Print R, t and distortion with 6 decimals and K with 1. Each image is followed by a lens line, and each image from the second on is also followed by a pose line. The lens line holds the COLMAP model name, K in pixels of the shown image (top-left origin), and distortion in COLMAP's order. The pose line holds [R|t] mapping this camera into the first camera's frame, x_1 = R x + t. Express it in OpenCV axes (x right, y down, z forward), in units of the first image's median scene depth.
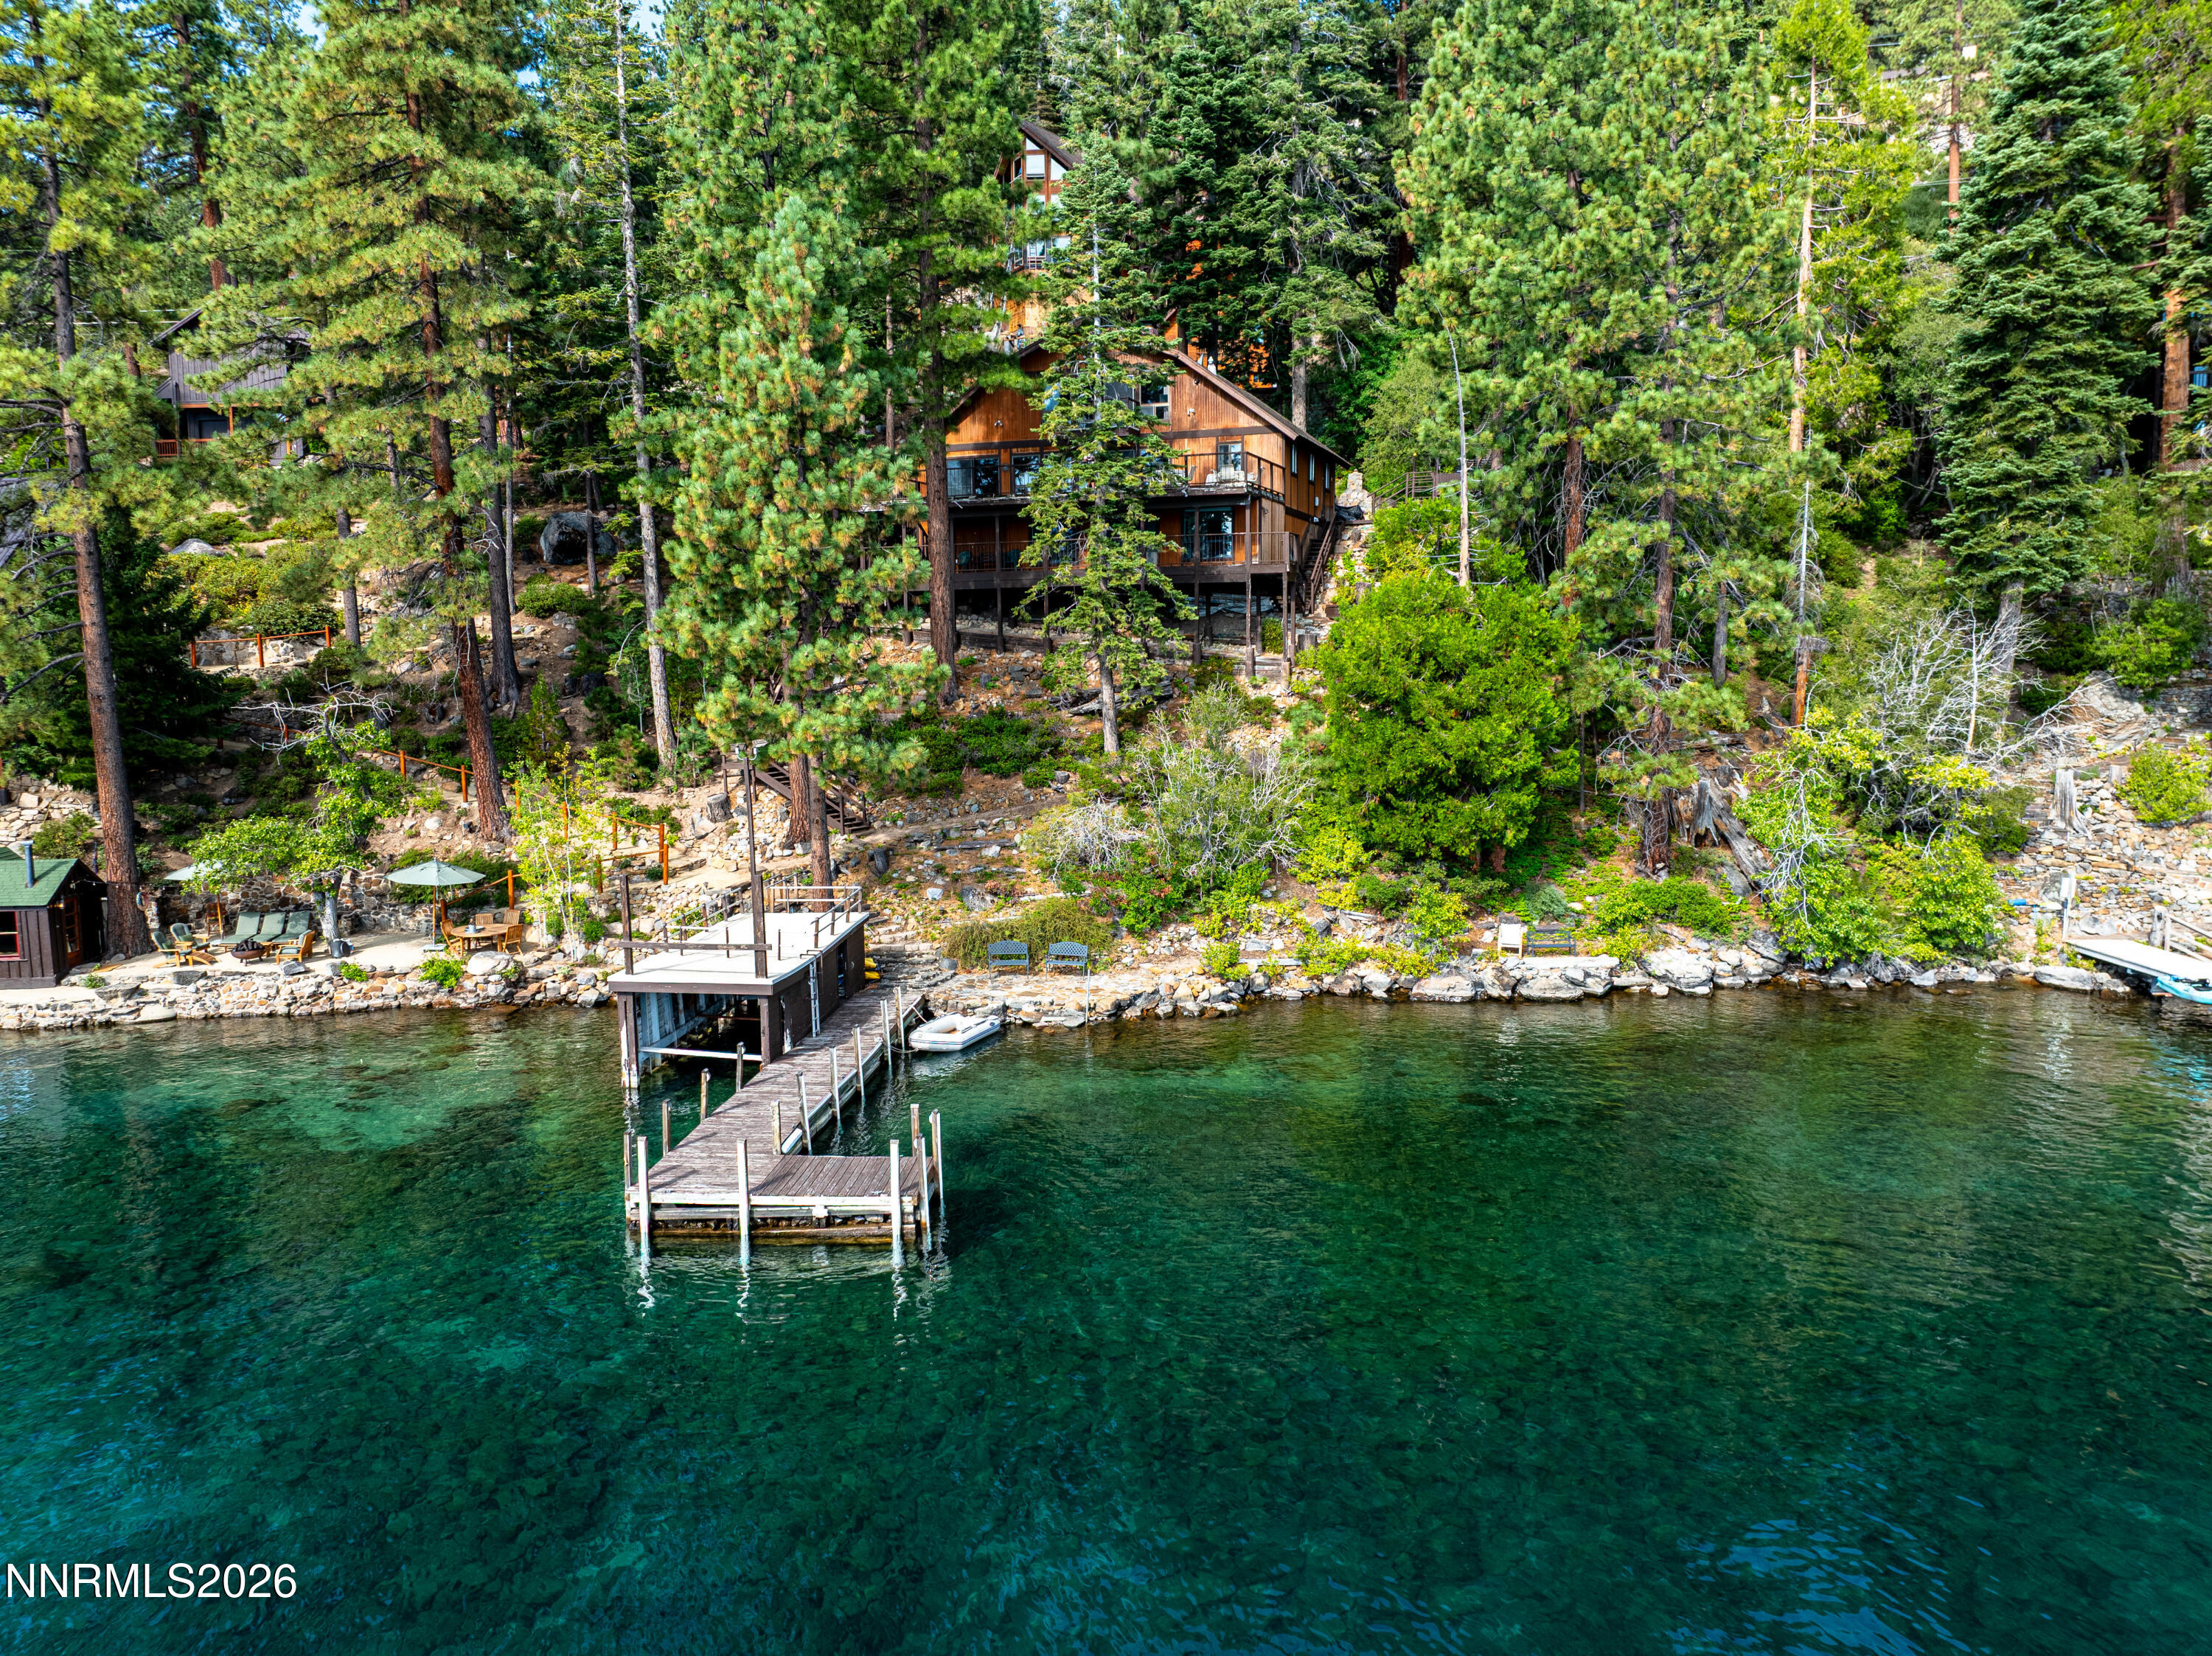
lens RADIAL K [[1565.5, 0, 1108.1], [0, 1565.5, 825.6], [0, 0, 1]] dist [-0.043949, 0.004084]
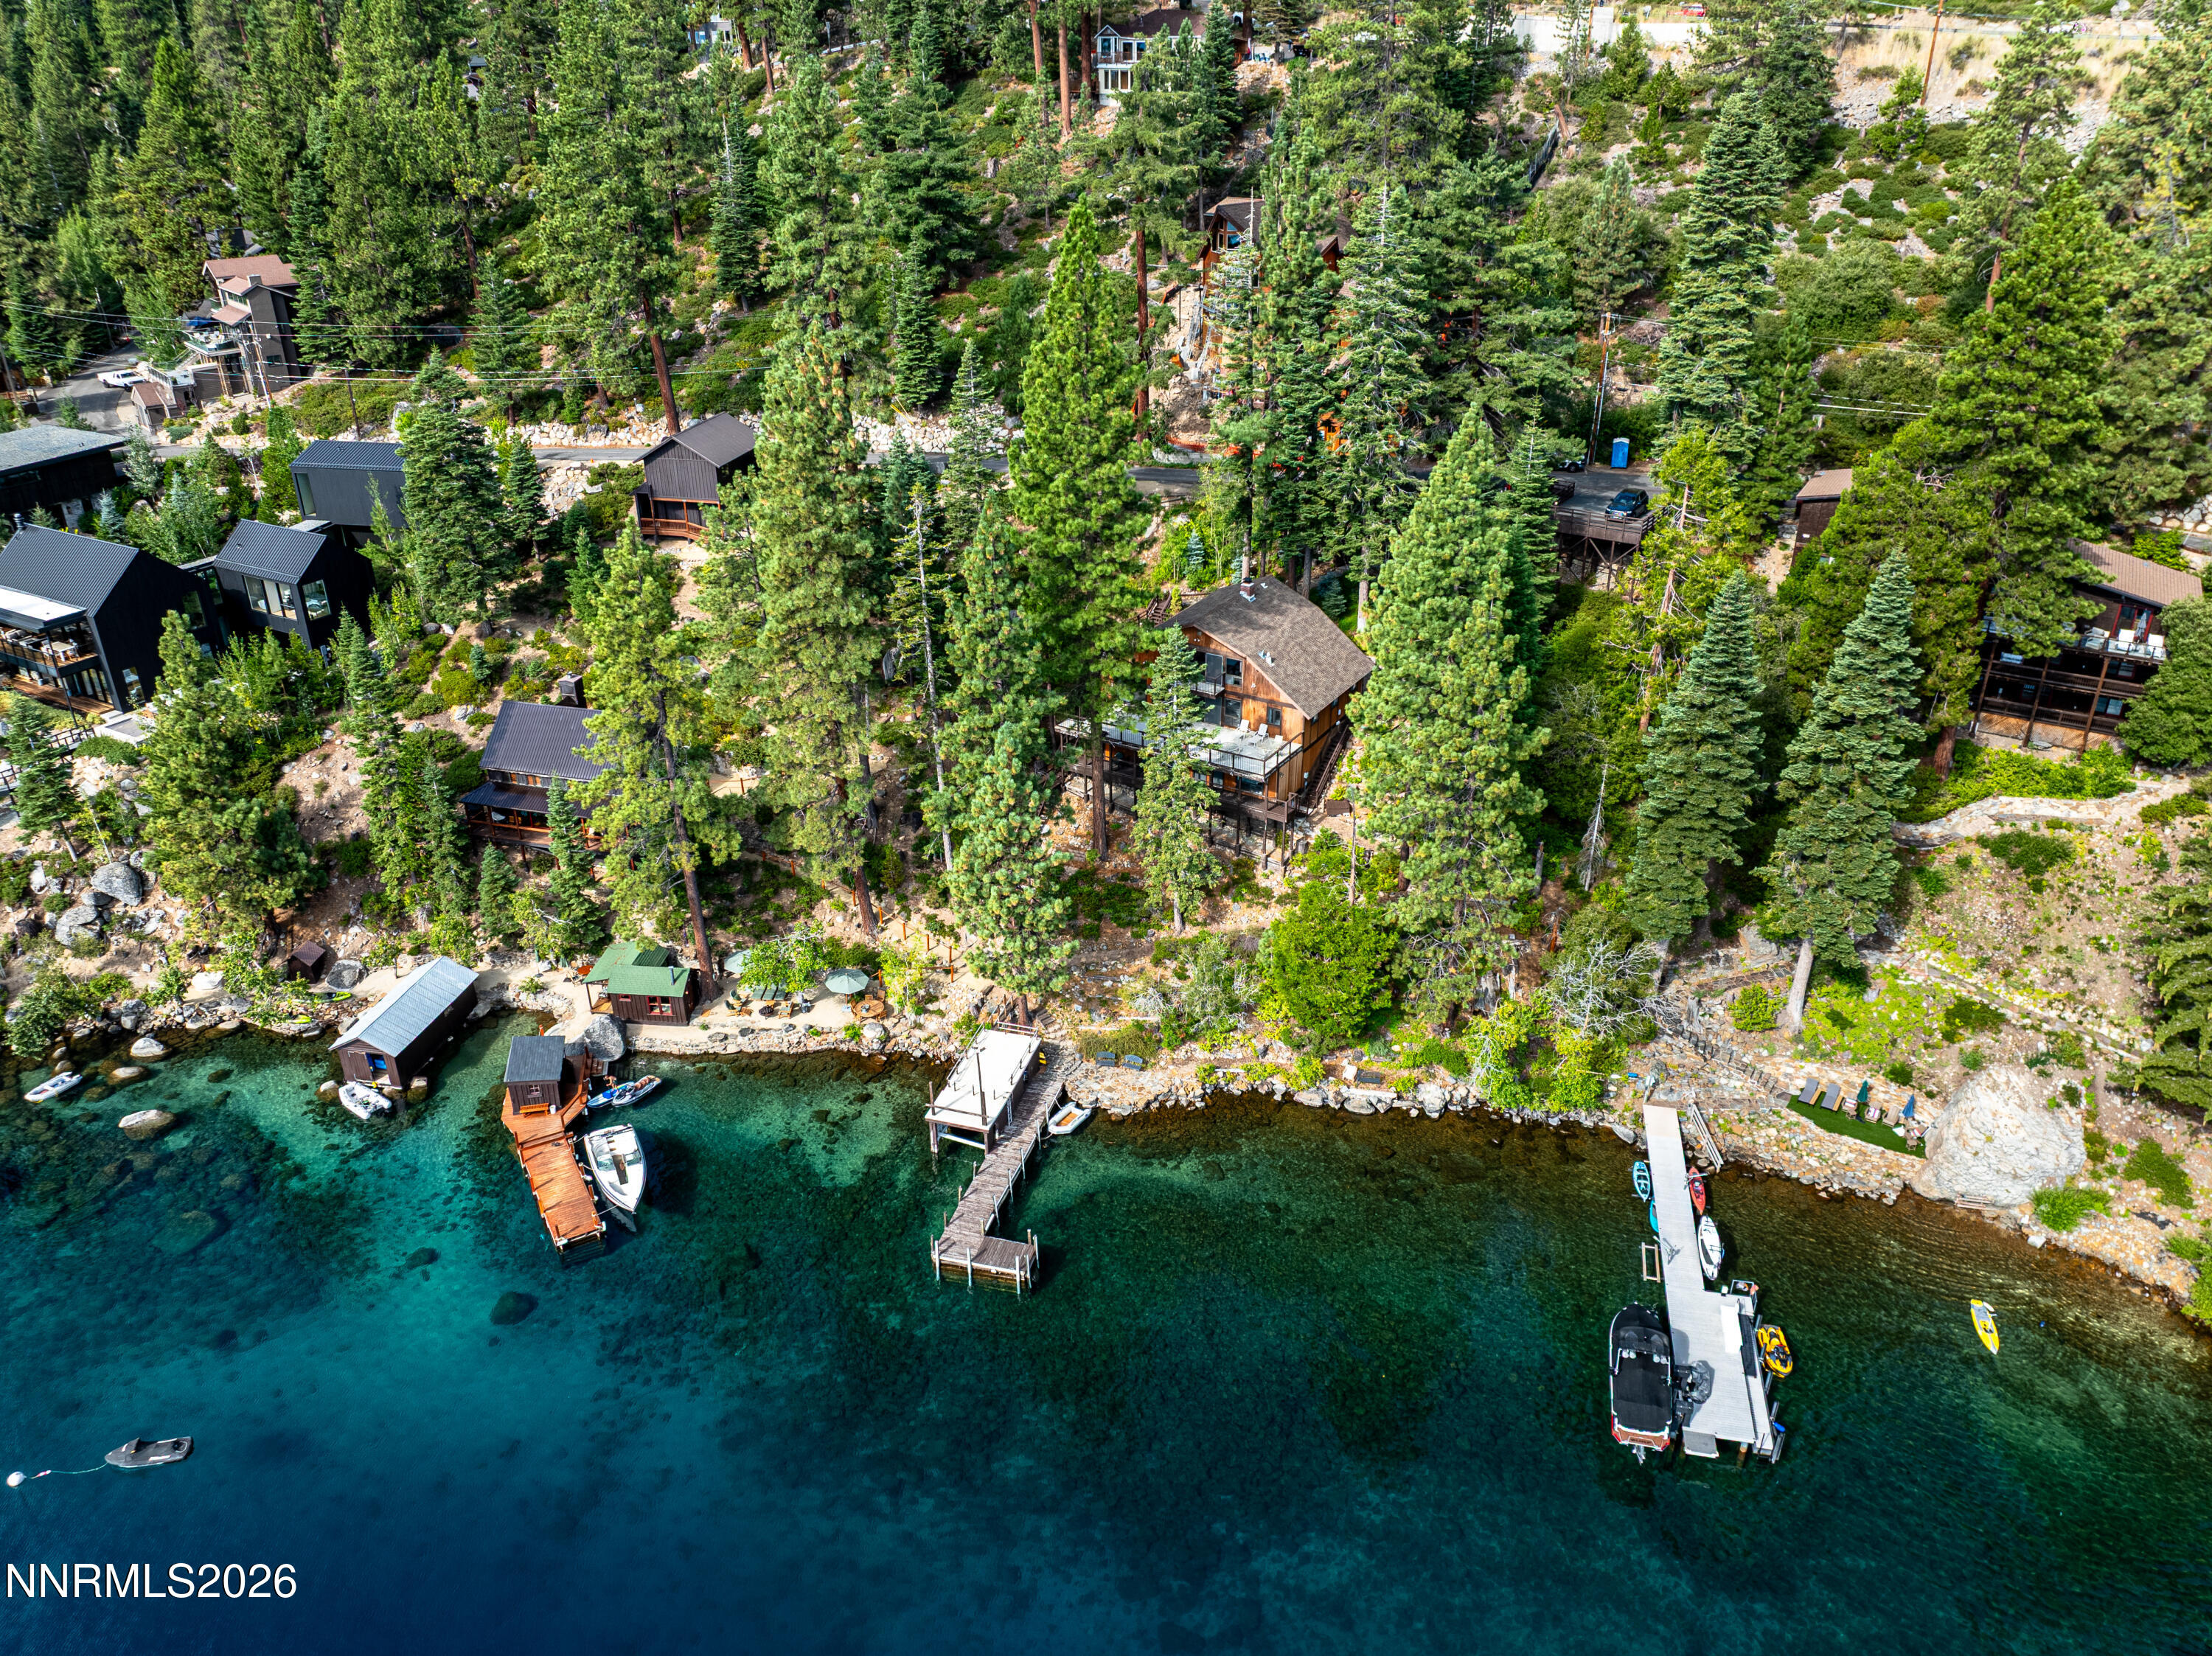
lens RADIAL K [[1556.9, 0, 1108.5], [0, 1556.9, 828.1], [0, 0, 1]] dist [-0.035604, 0.001350]
pose [[0.979082, 0.094711, -0.180077, 0.286172], [-0.025089, 0.934497, 0.355085, -0.945361], [0.201912, -0.343140, 0.917326, -0.822038]]
